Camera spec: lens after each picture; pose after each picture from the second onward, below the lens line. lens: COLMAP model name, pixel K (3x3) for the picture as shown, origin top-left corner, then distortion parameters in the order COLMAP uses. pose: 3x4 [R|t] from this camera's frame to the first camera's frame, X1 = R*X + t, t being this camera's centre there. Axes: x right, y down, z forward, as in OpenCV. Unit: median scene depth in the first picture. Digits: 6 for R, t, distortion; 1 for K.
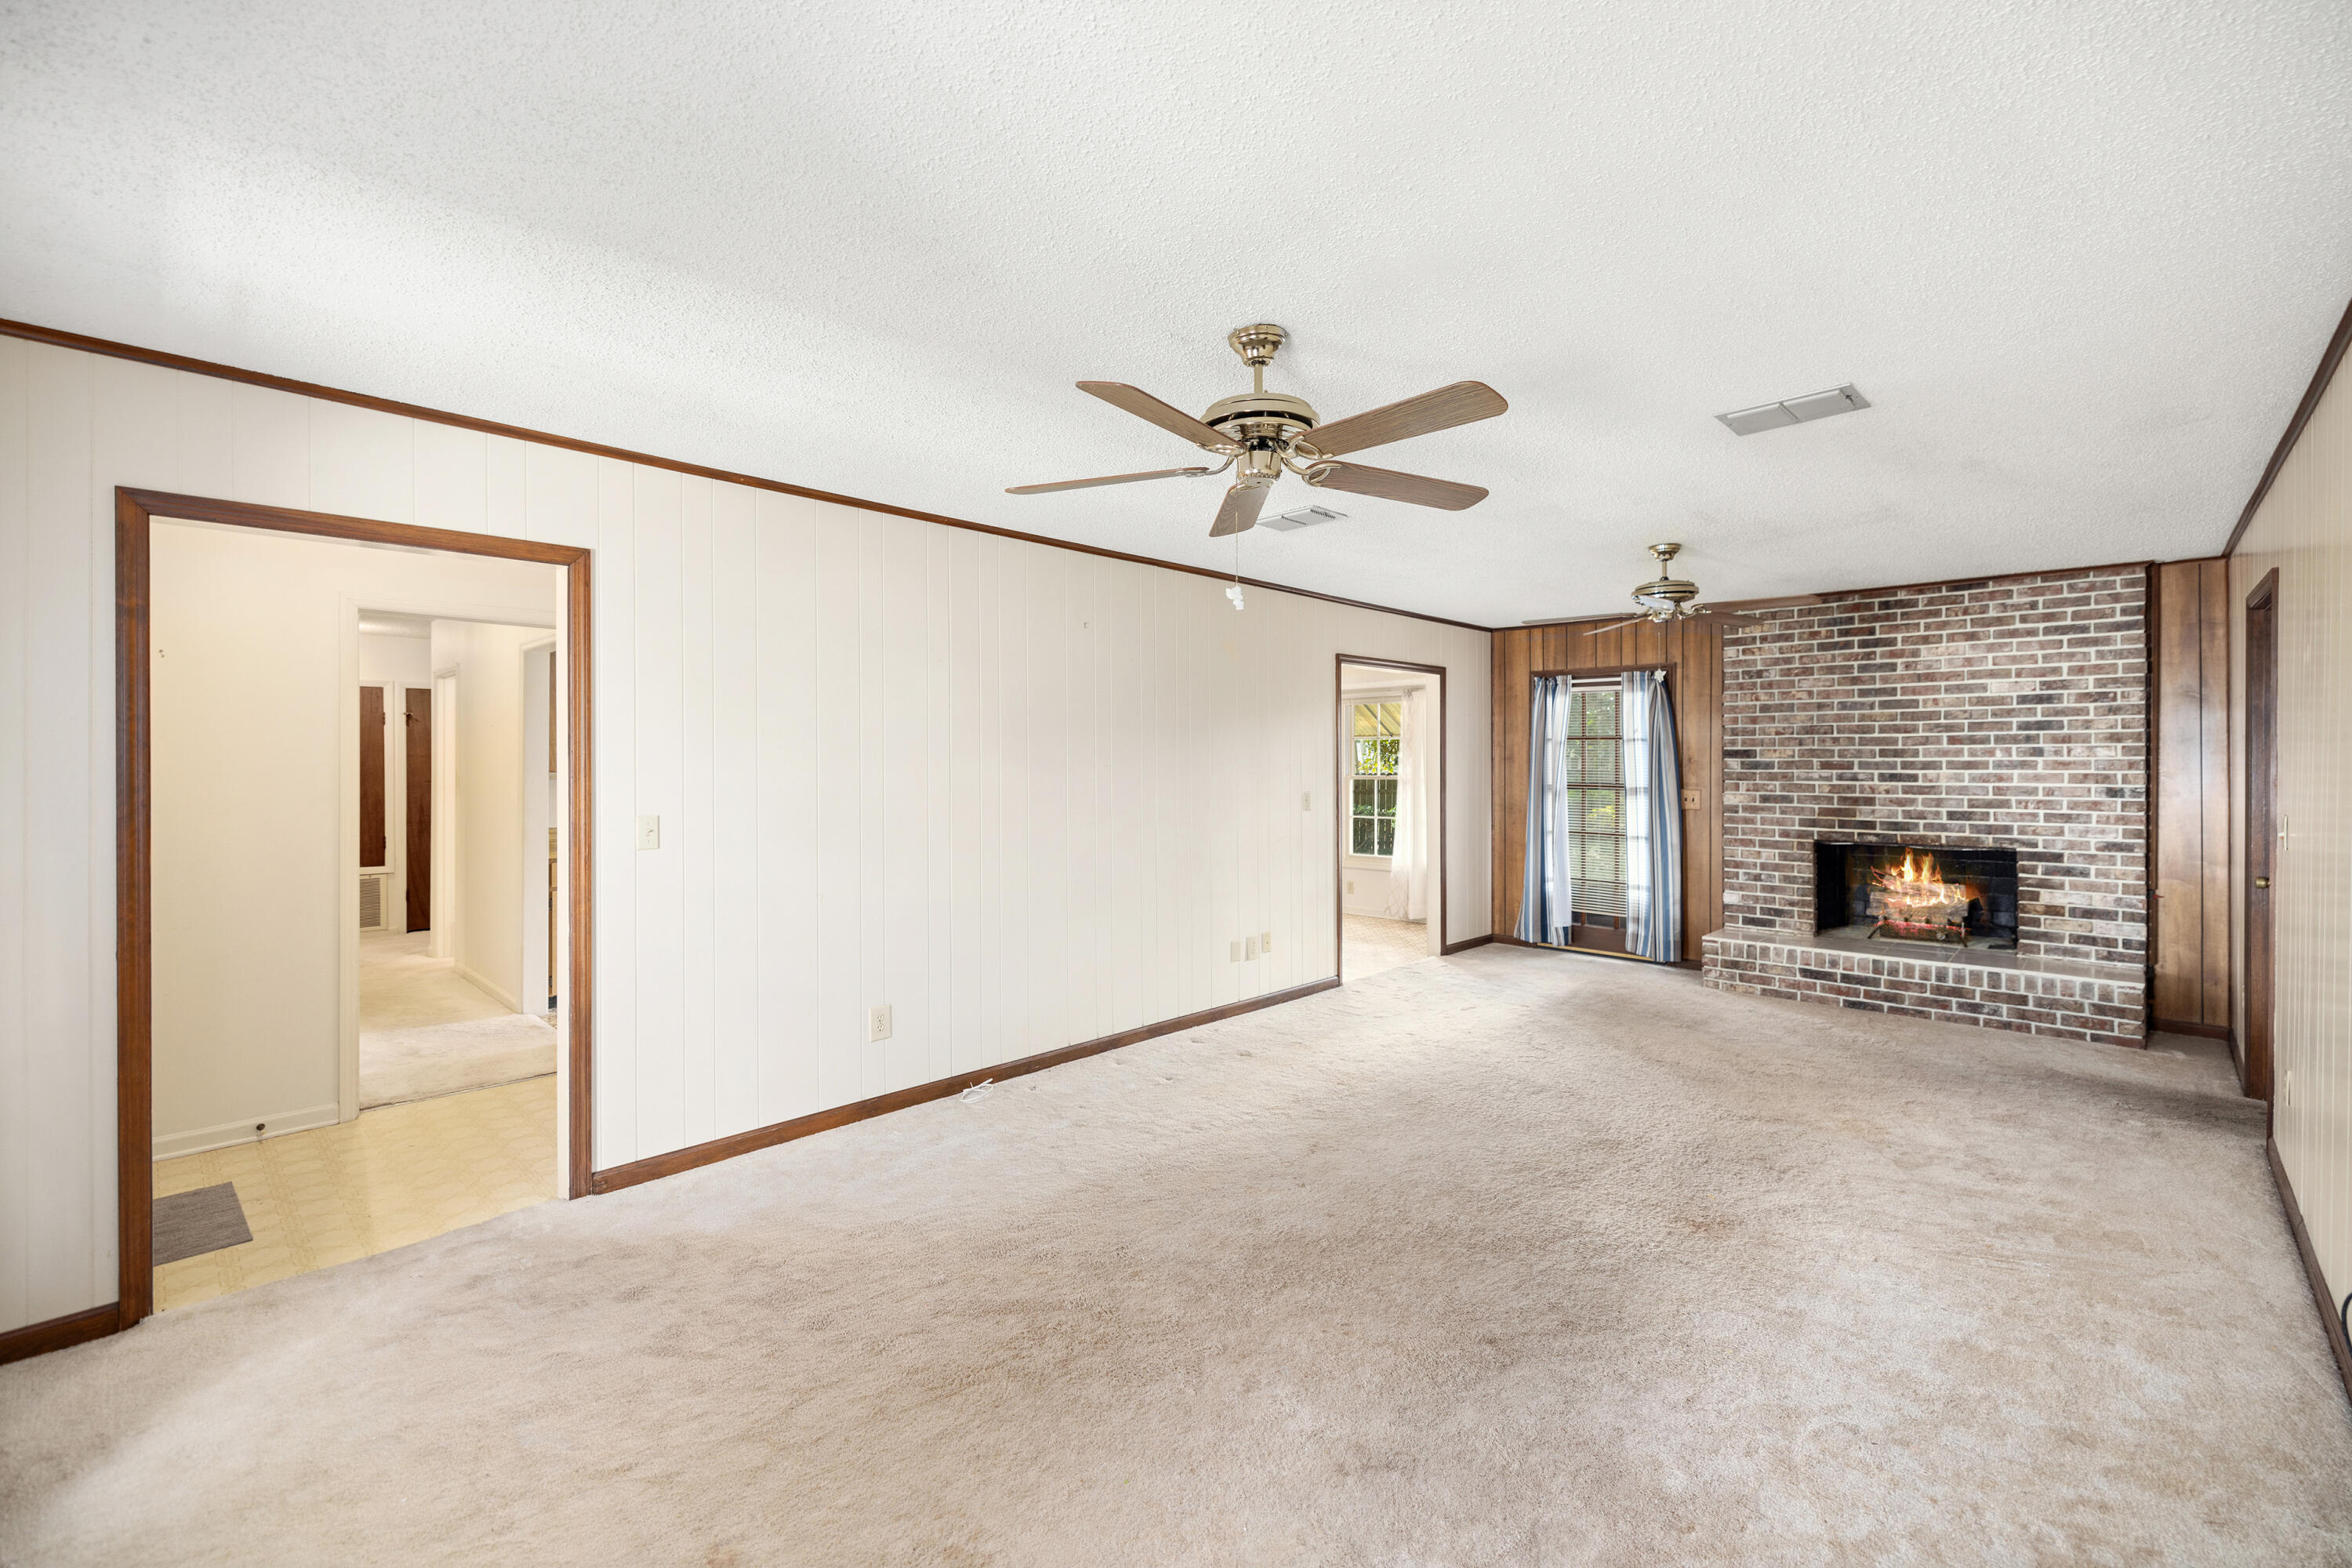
lens RADIAL K [[1002.2, 0, 1177.5], [0, 1002.2, 762.3], [0, 0, 1]] dist [-0.003303, -0.000979]
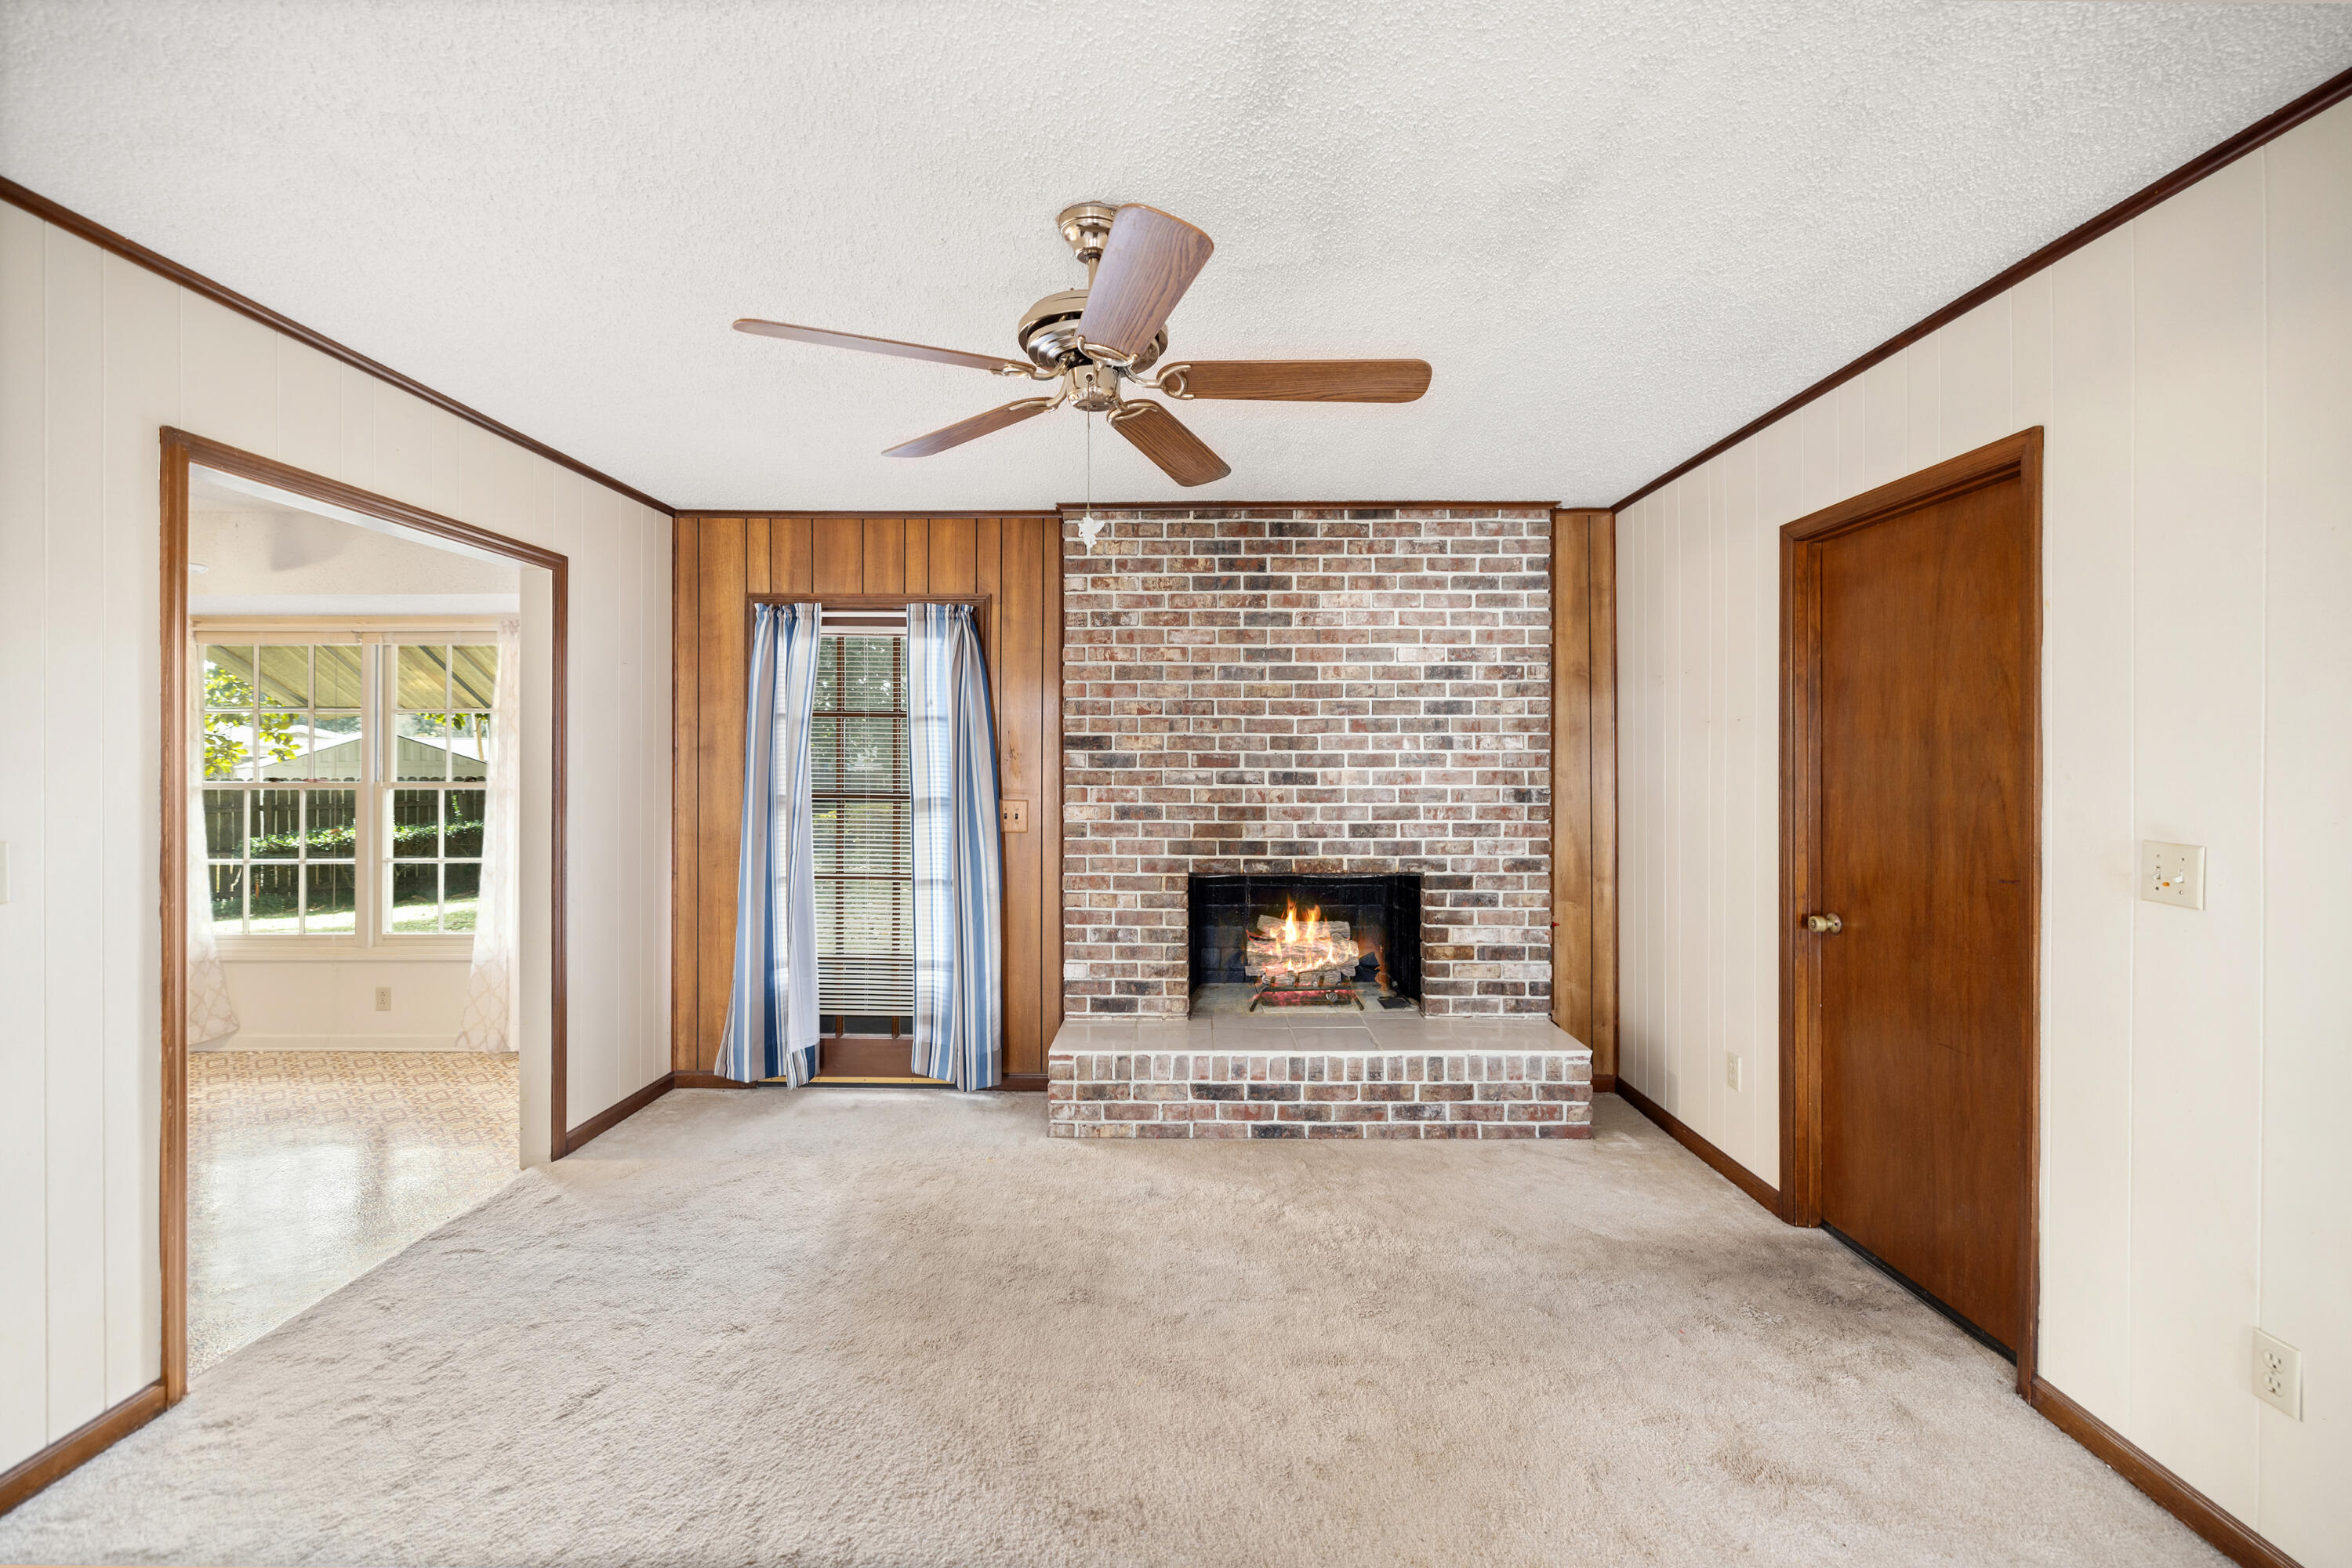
lens RADIAL K [[983.3, 0, 1180.5], [0, 983.3, 762.0], [0, 0, 1]] dist [0.000605, -0.000137]
pose [[0.726224, 0.004130, 0.687446, 0.197845], [-0.001433, 0.999989, -0.004495, 0.007304], [-0.687456, 0.002279, 0.726222, 0.570526]]
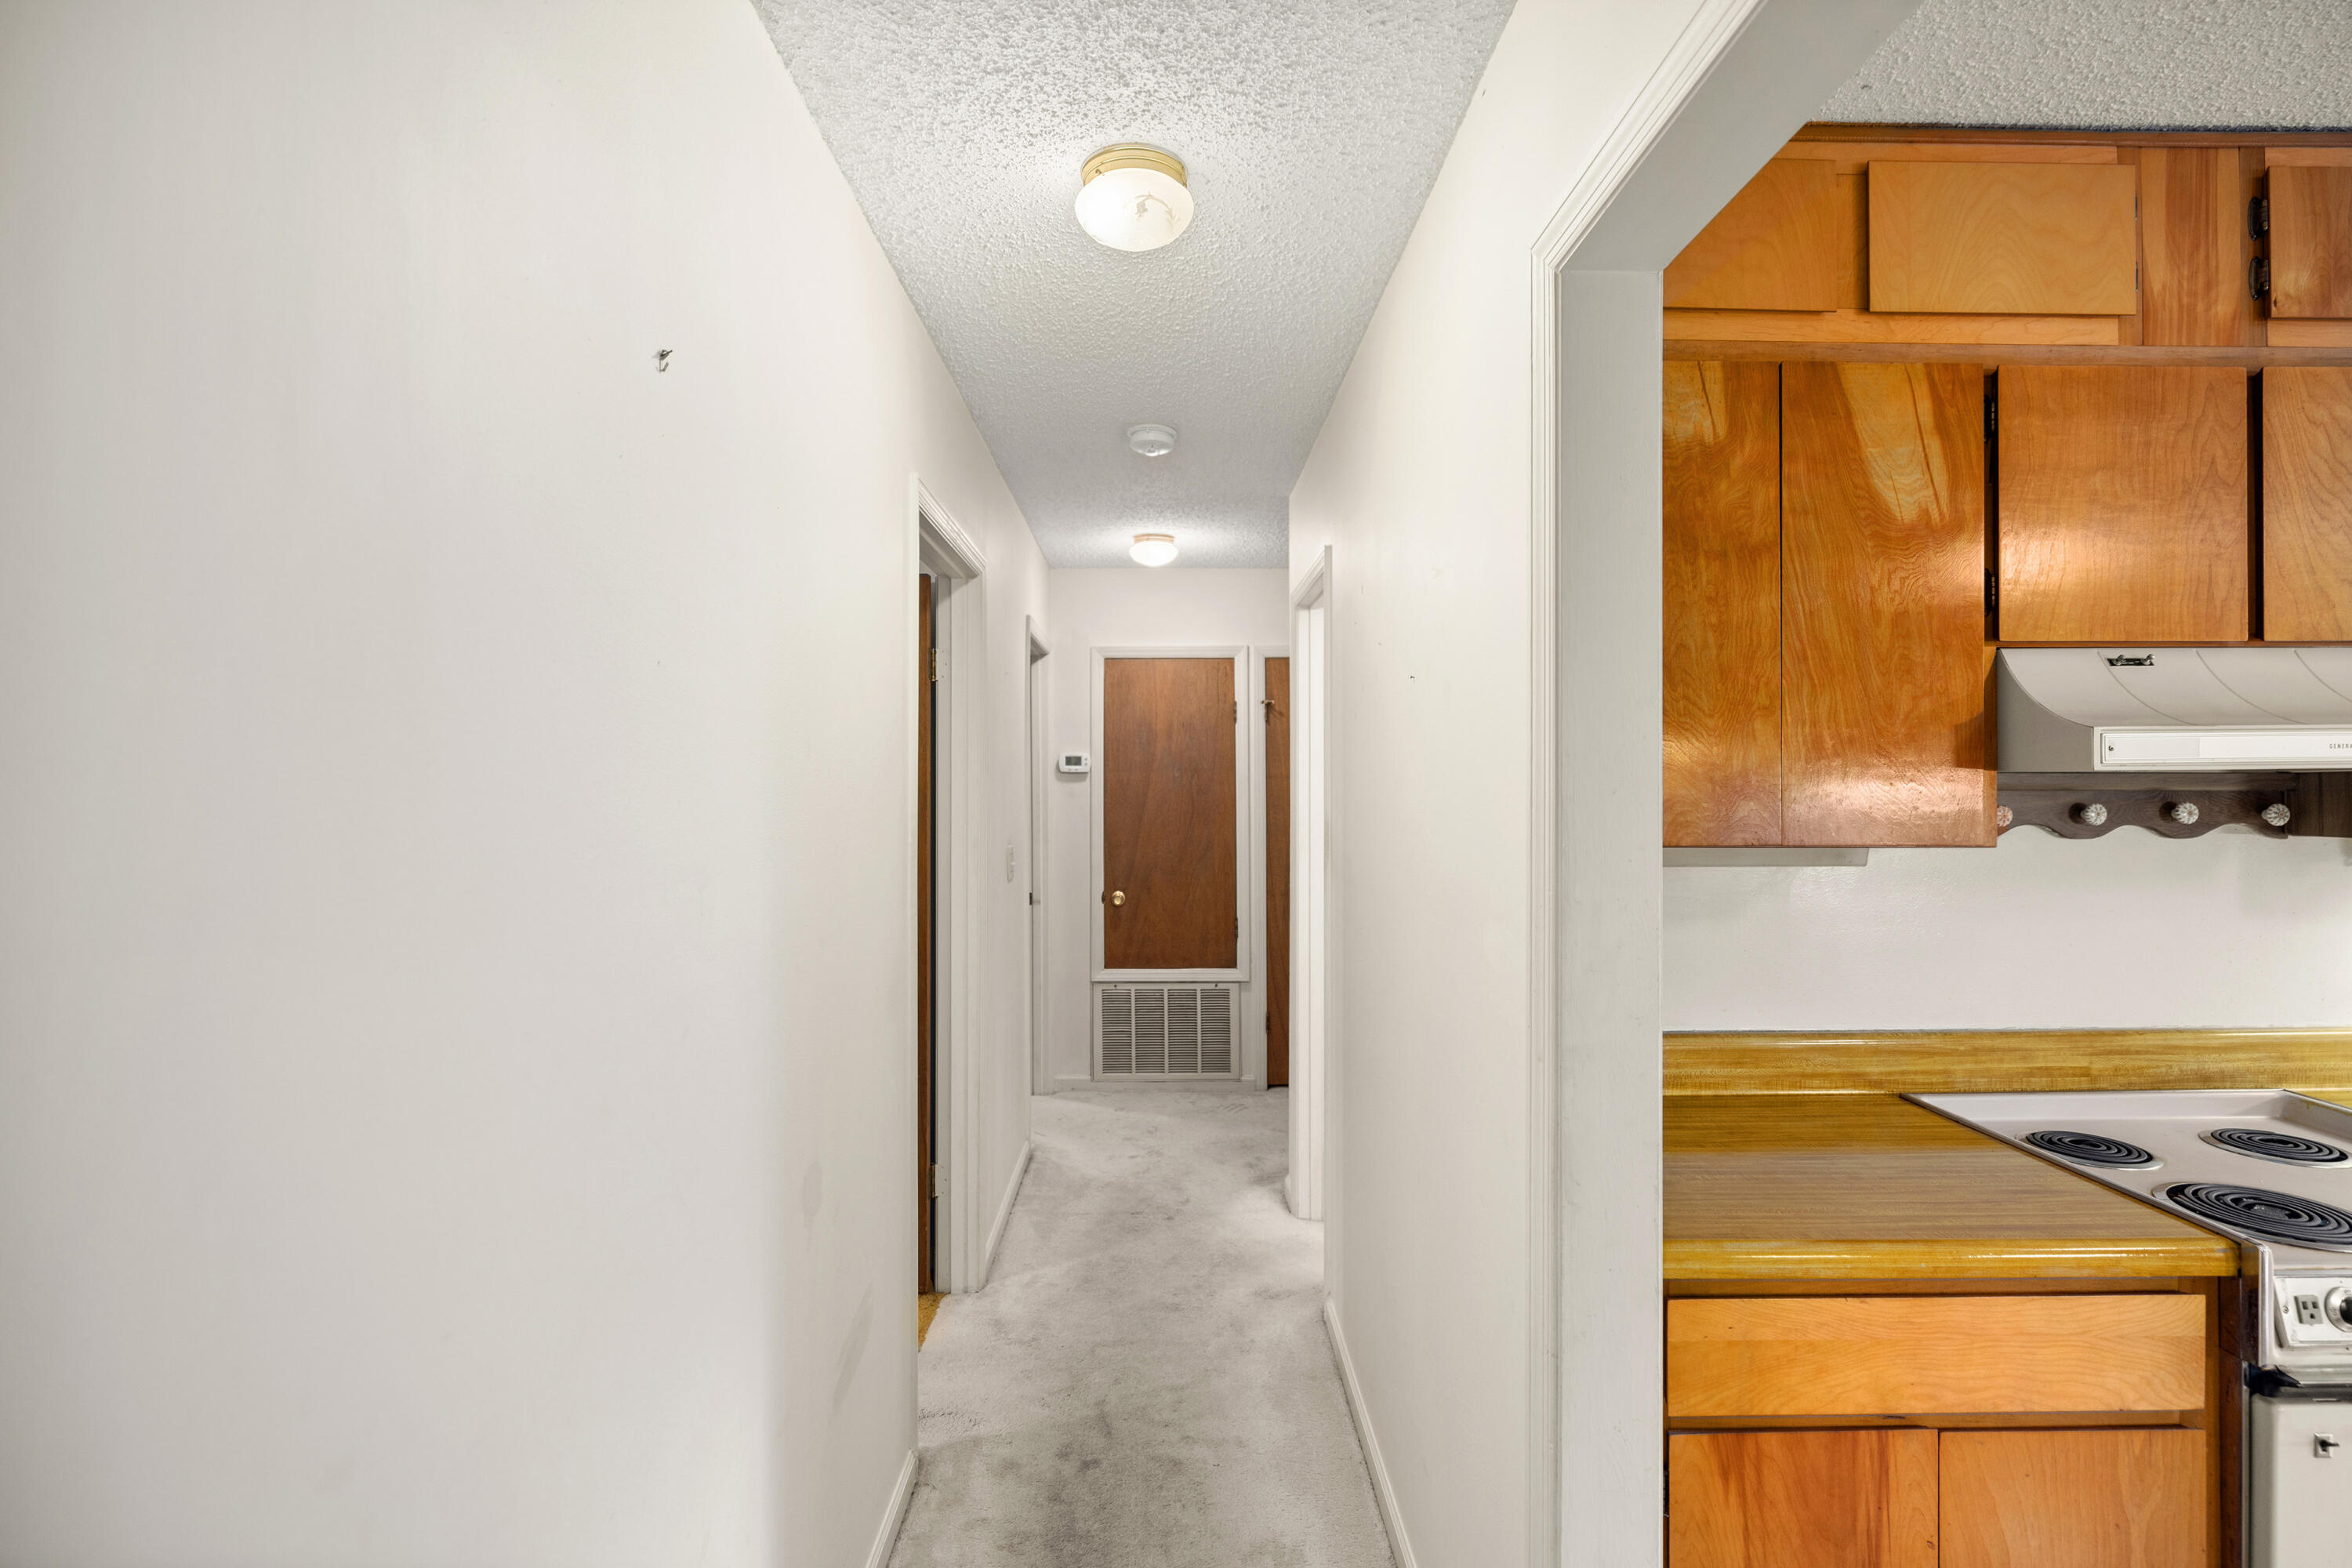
lens RADIAL K [[1051.6, 0, 1169.5], [0, 1051.6, 768.7], [0, 0, 1]] dist [-0.004955, -0.000002]
pose [[0.694122, -0.005158, -0.719839, -0.537668], [-0.003006, 0.999945, -0.010064, -0.006786], [0.719851, 0.009149, 0.694068, 0.772582]]
